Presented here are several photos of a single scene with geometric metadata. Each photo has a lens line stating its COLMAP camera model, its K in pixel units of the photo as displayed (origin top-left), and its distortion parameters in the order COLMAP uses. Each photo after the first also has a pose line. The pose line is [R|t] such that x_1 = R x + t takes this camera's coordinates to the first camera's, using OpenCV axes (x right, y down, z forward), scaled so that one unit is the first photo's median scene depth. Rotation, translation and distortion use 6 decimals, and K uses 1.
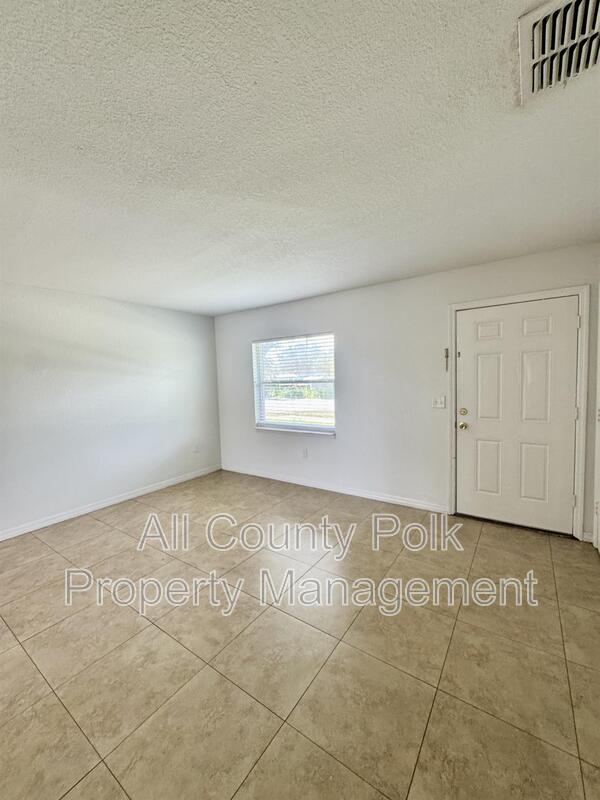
lens RADIAL K [[322.6, 0, 299.5], [0, 322.6, 402.4], [0, 0, 1]] dist [0.000539, 0.000589]
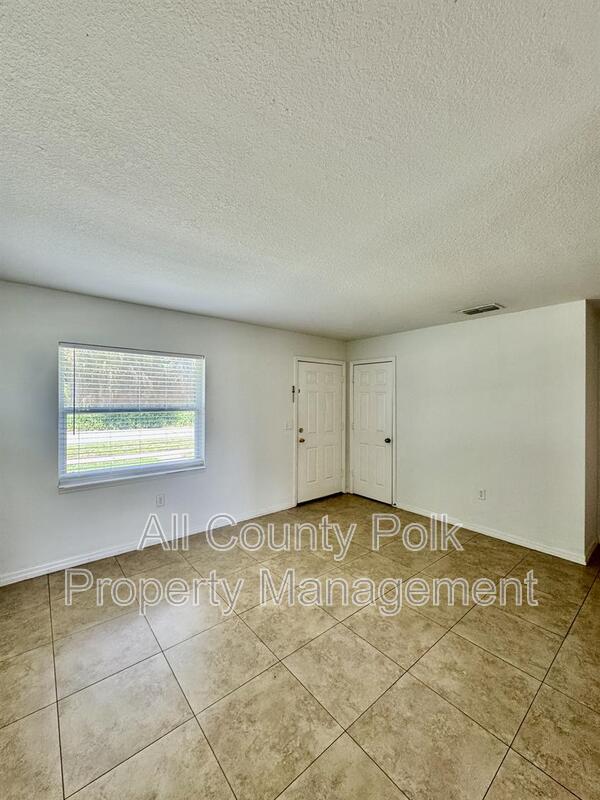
lens RADIAL K [[321.3, 0, 301.9], [0, 321.3, 399.1], [0, 0, 1]] dist [-0.002260, -0.000067]
pose [[0.255643, 0.037737, 0.966034, -1.037514], [0.061708, 0.996563, -0.055260, -0.036585], [-0.964800, 0.073739, 0.252436, 0.723190]]
